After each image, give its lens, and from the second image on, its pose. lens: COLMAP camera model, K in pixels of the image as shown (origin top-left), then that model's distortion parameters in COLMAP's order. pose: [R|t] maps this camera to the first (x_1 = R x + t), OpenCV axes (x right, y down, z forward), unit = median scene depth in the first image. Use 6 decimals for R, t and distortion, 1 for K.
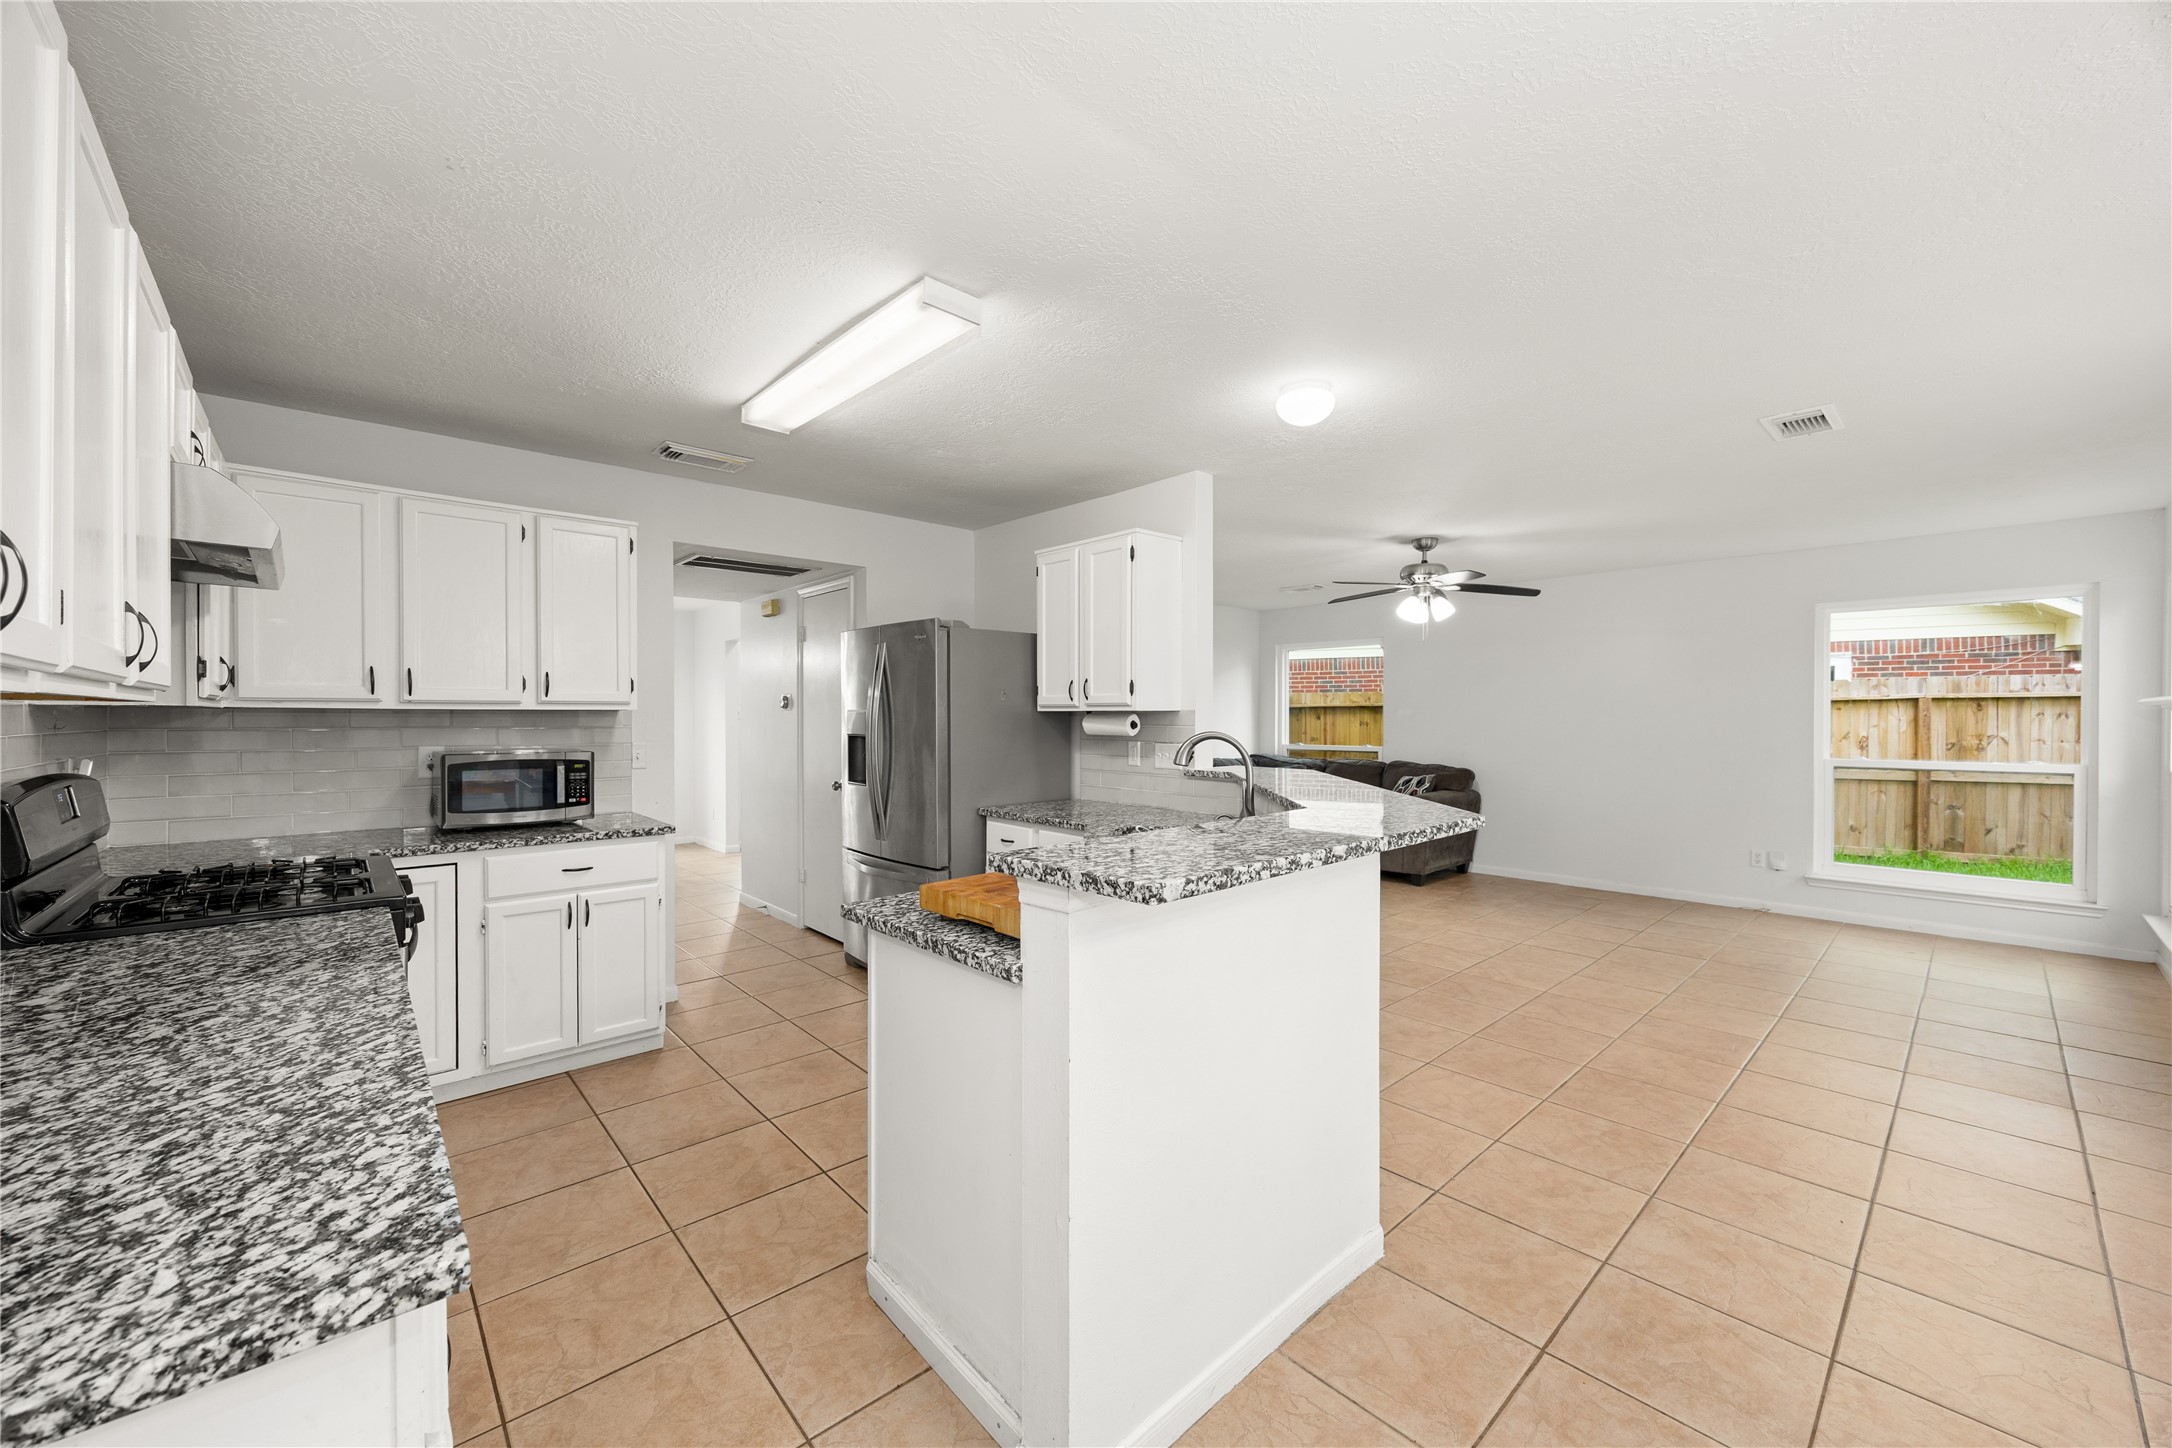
lens RADIAL K [[836.9, 0, 1082.7], [0, 836.9, 720.2], [0, 0, 1]] dist [0.000518, -0.000161]
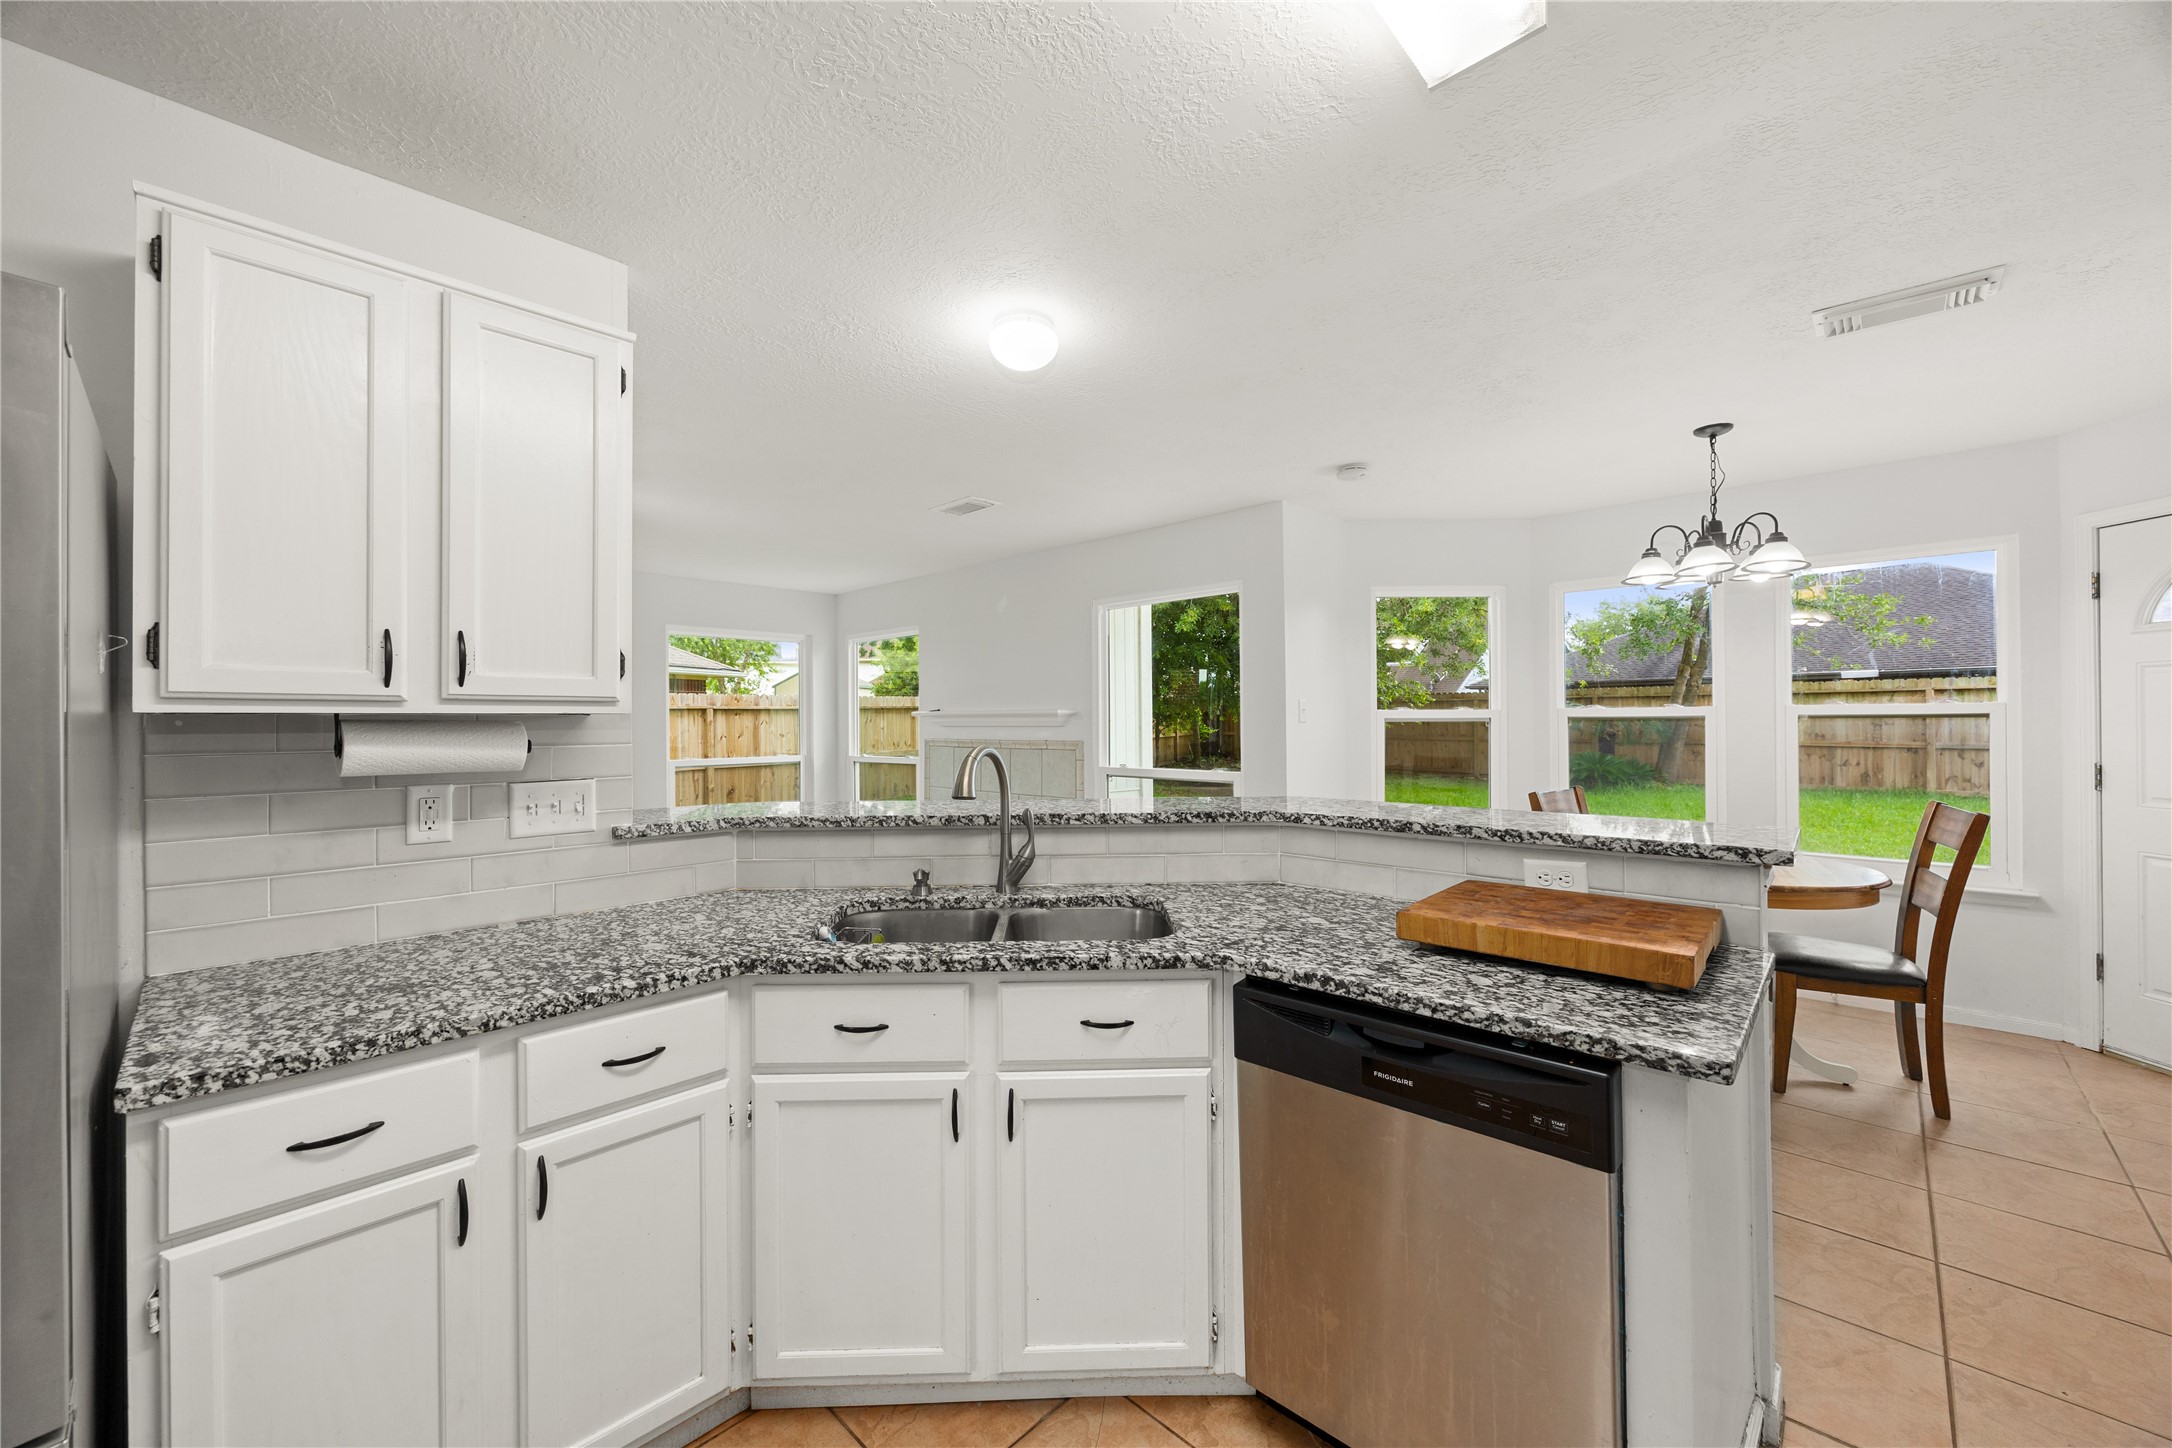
lens RADIAL K [[836.9, 0, 1082.7], [0, 836.9, 720.2], [0, 0, 1]] dist [0.000518, -0.000161]
pose [[-0.071951, 0.000078, 0.997408, -0.392585], [0.009123, 0.999958, 0.000580, -0.005652], [-0.997366, 0.009142, -0.071949, 0.698310]]
